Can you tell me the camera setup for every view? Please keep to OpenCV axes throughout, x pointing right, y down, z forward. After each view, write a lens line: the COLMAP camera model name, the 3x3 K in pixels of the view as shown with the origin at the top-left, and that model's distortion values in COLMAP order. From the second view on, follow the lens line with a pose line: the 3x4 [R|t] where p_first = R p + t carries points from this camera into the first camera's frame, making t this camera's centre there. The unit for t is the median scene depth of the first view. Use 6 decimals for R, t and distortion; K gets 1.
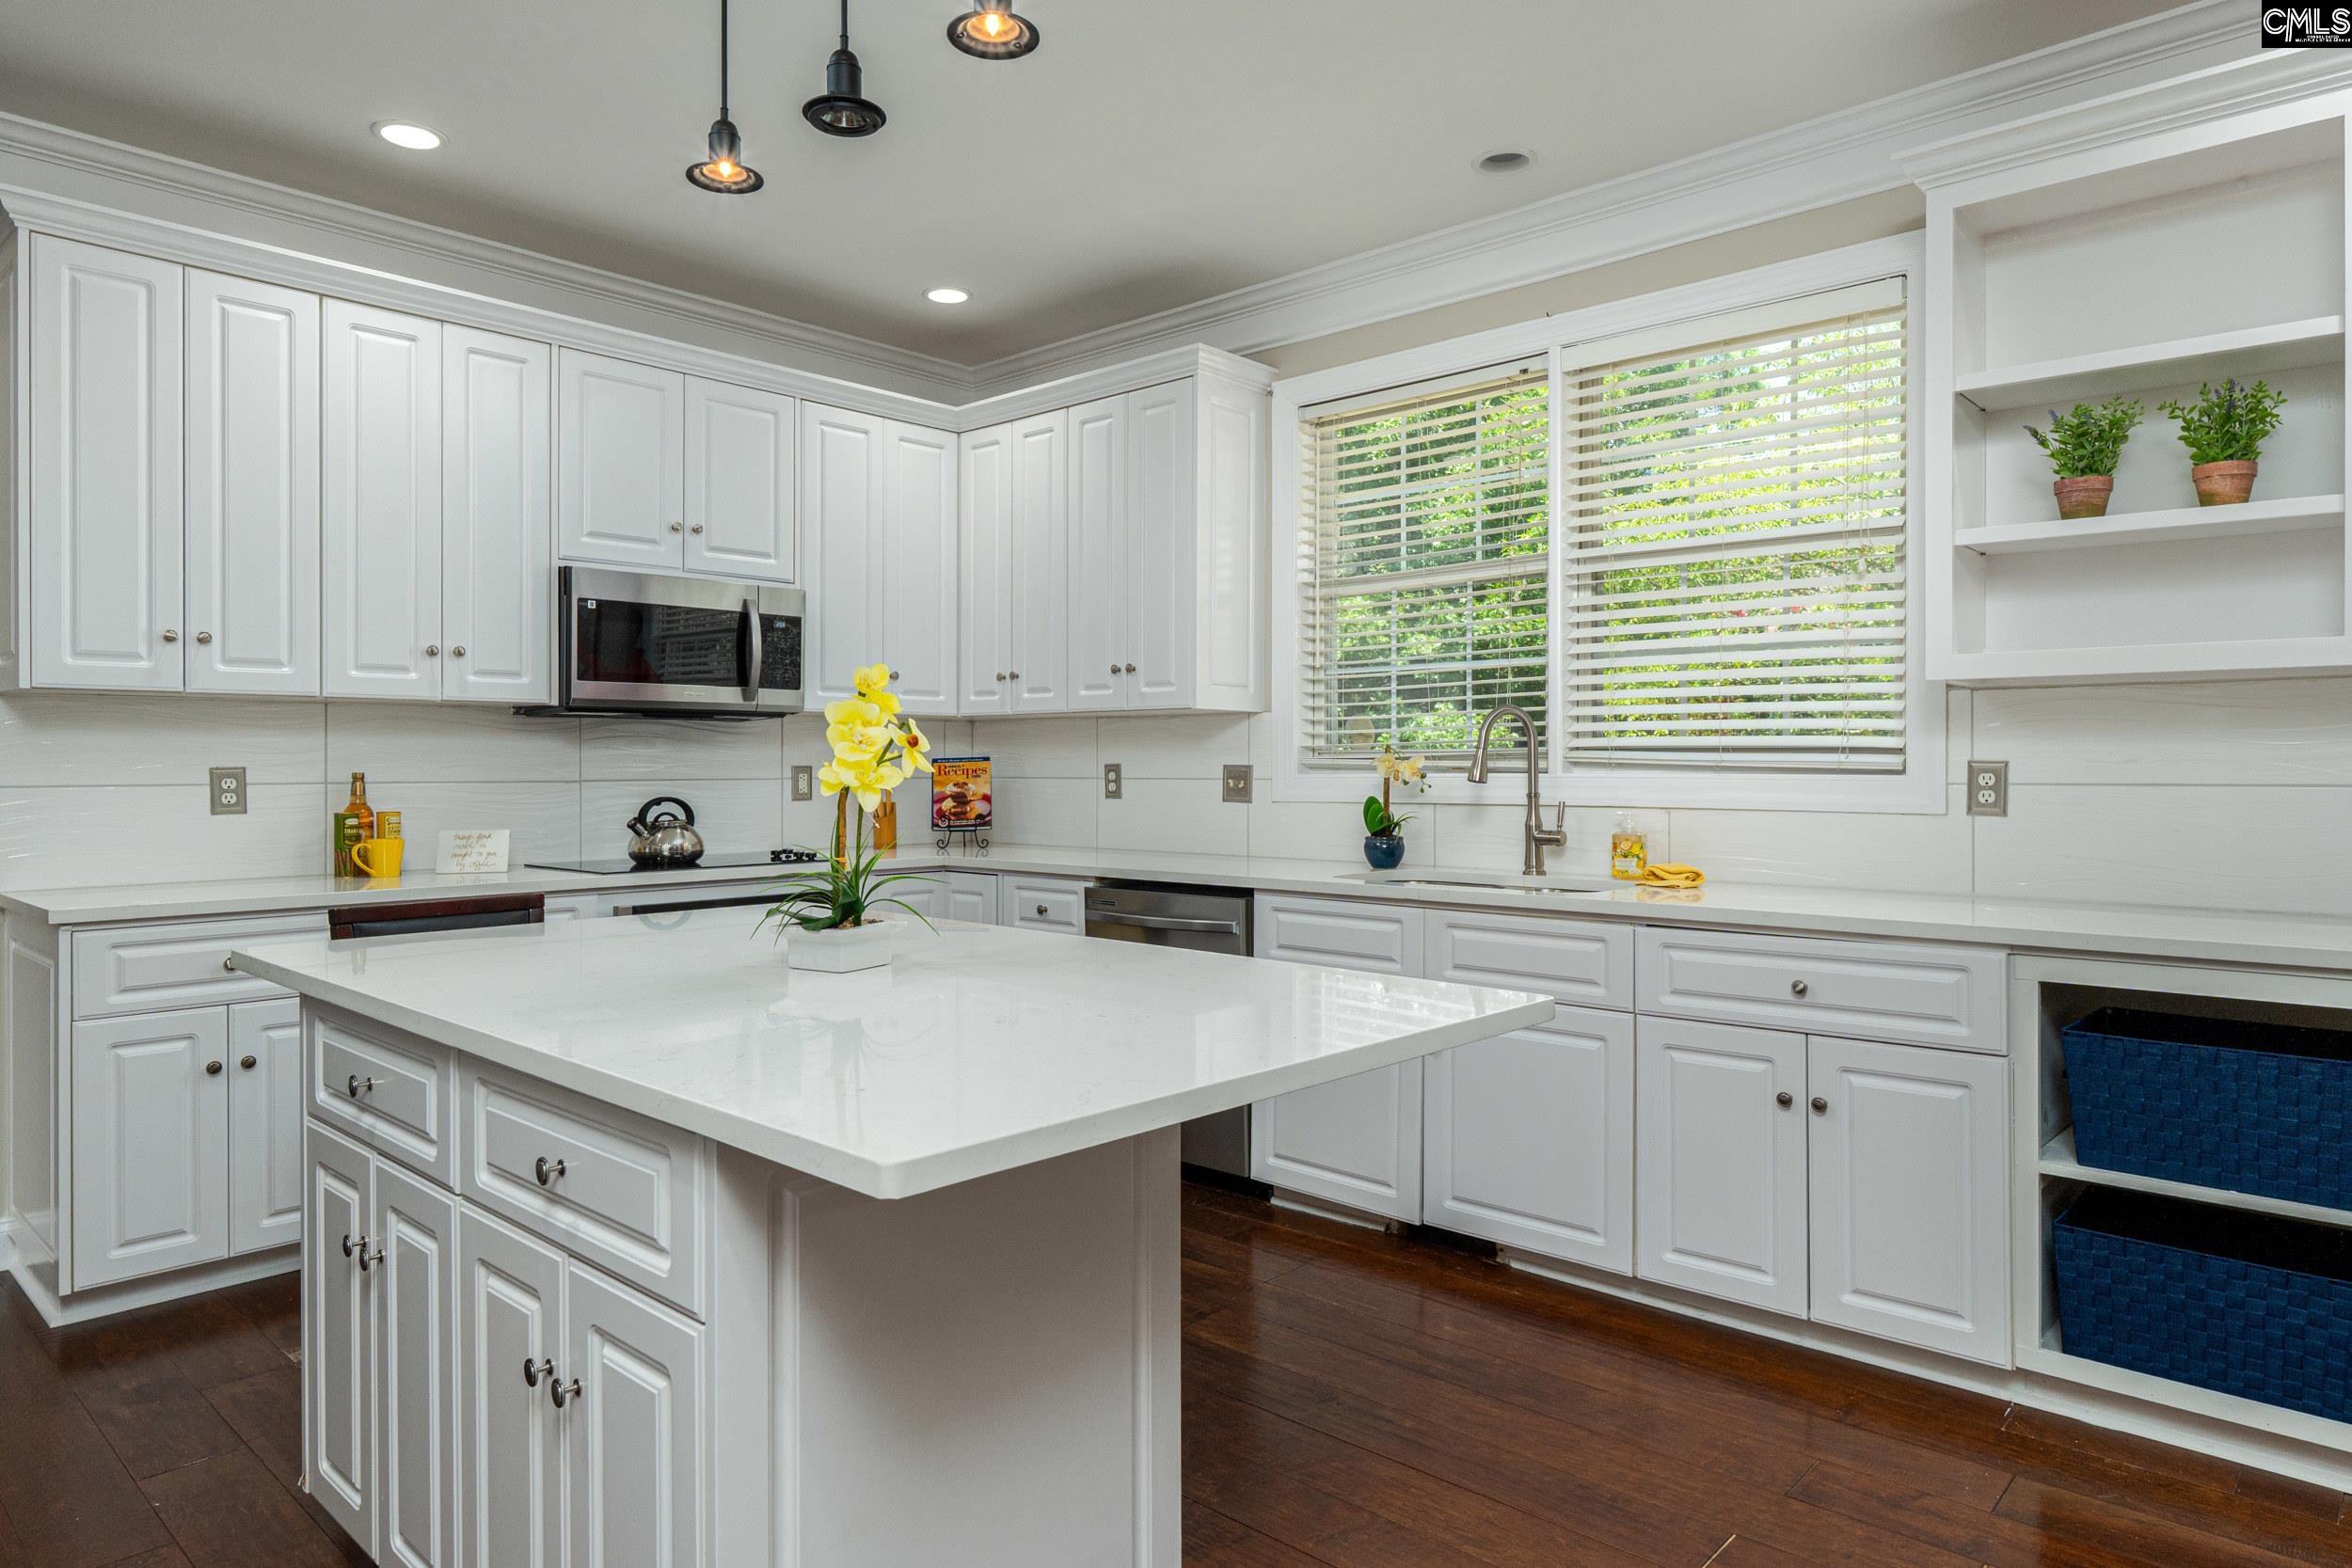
lens RADIAL K [[1418.5, 0, 1188.0], [0, 1418.5, 771.1], [0, 0, 1]] dist [0.004981, -0.000766]
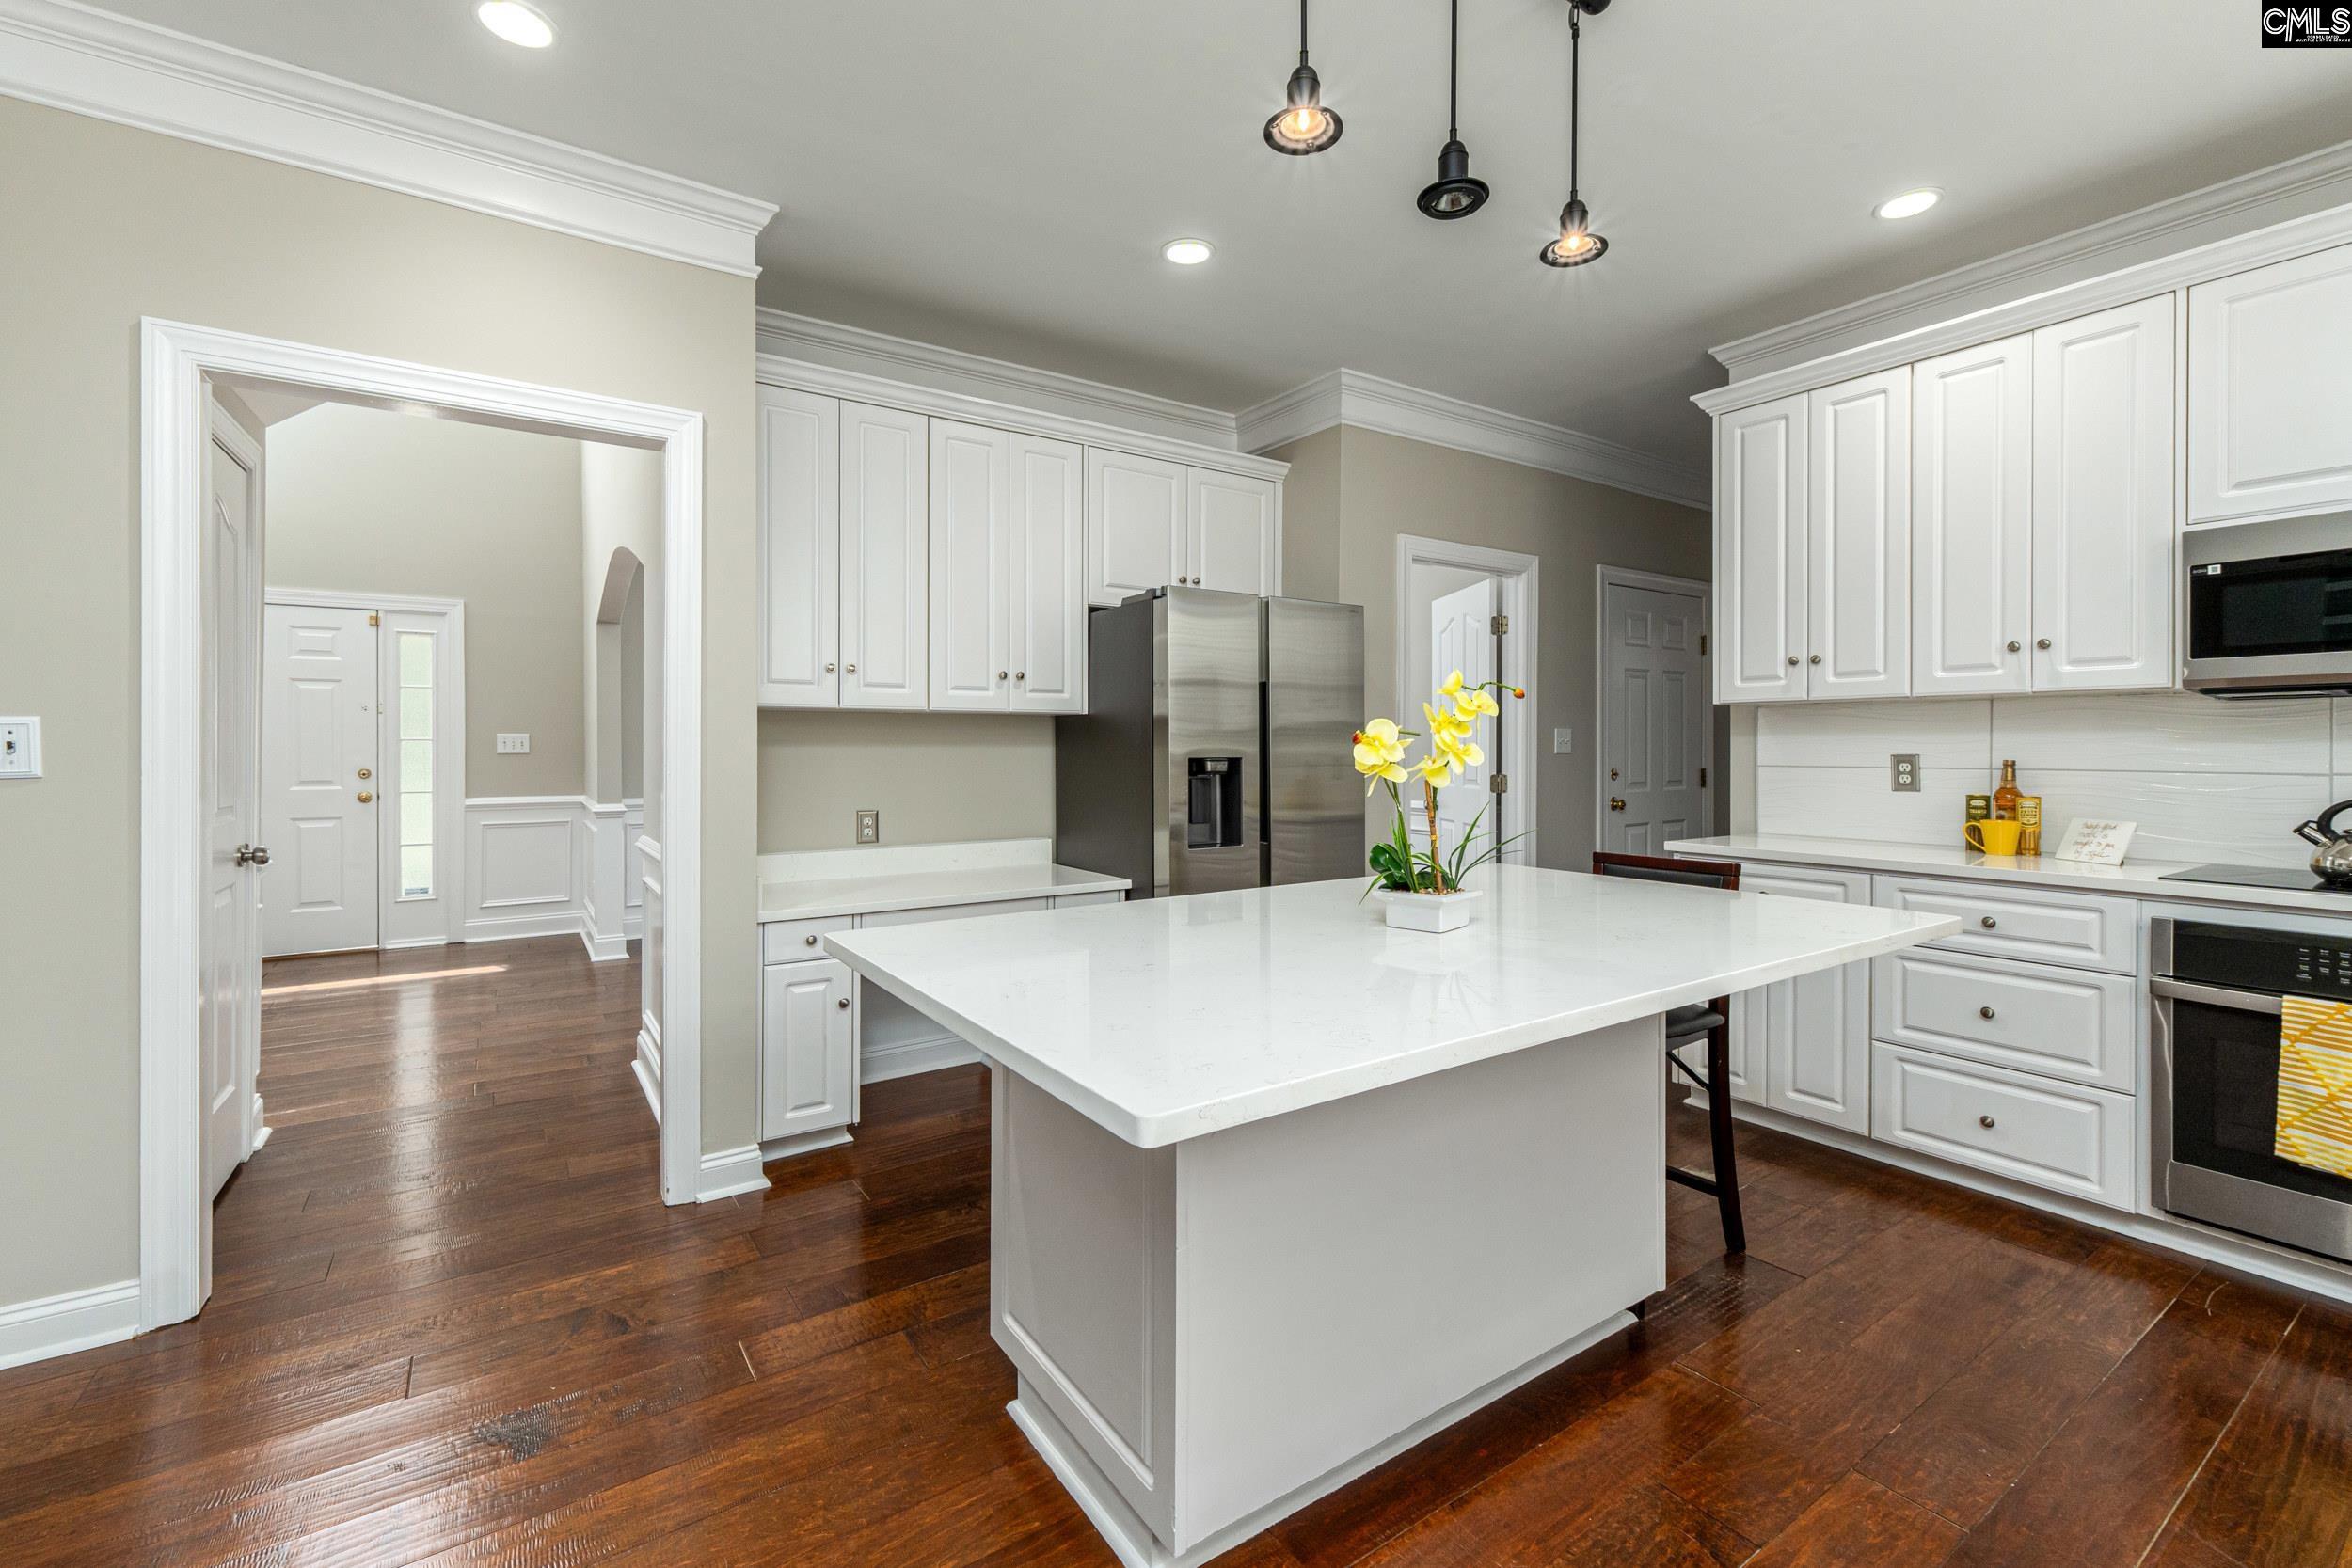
lens RADIAL K [[1000.2, 0, 1164.7], [0, 1000.2, 752.9], [0, 0, 1]] dist [0.002660, -0.001391]
pose [[-0.242166, 0.004067, -0.970226, 0.325352], [-0.008406, 0.999945, 0.006290, -0.003981], [0.970199, 0.009679, -0.242118, 0.524866]]
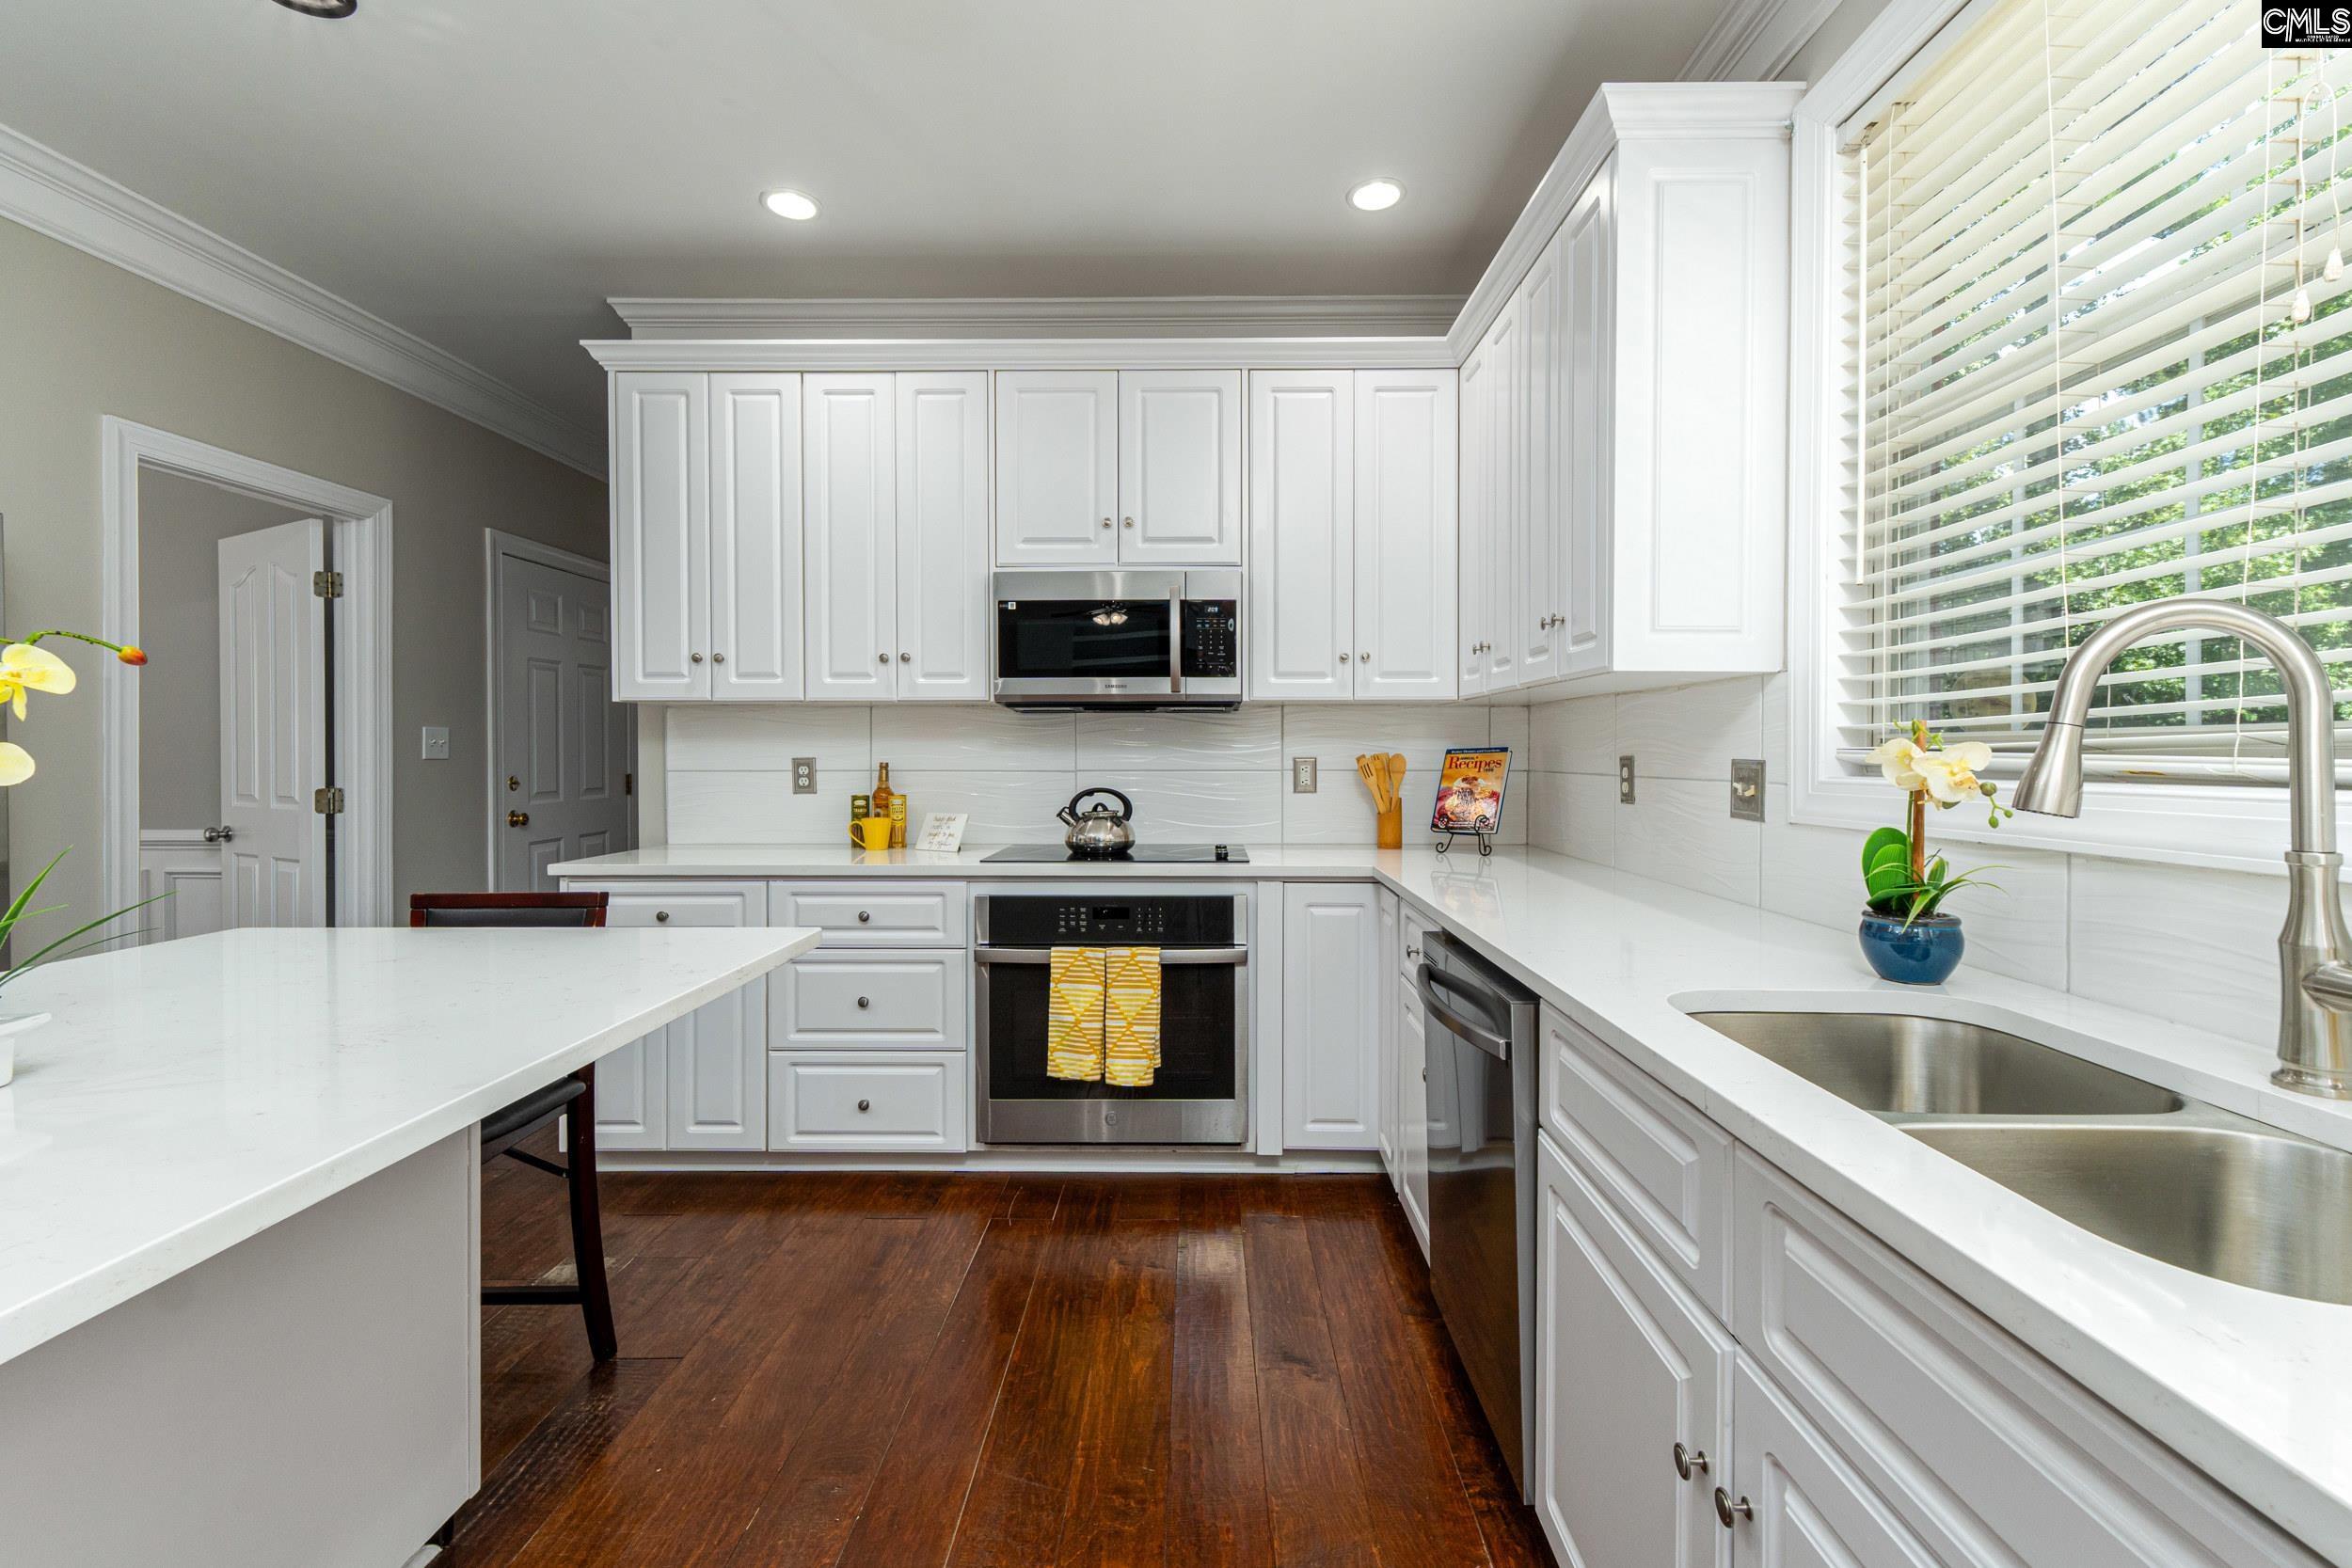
lens RADIAL K [[1000.2, 0, 1194.4], [0, 1000.2, 759.5], [0, 0, 1]] dist [0.002660, -0.001391]
pose [[0.665999, 0.005614, -0.745932, 0.228512], [-0.003824, 0.999984, 0.004112, -0.005840], [0.745943, 0.000114, 0.666010, 0.599520]]
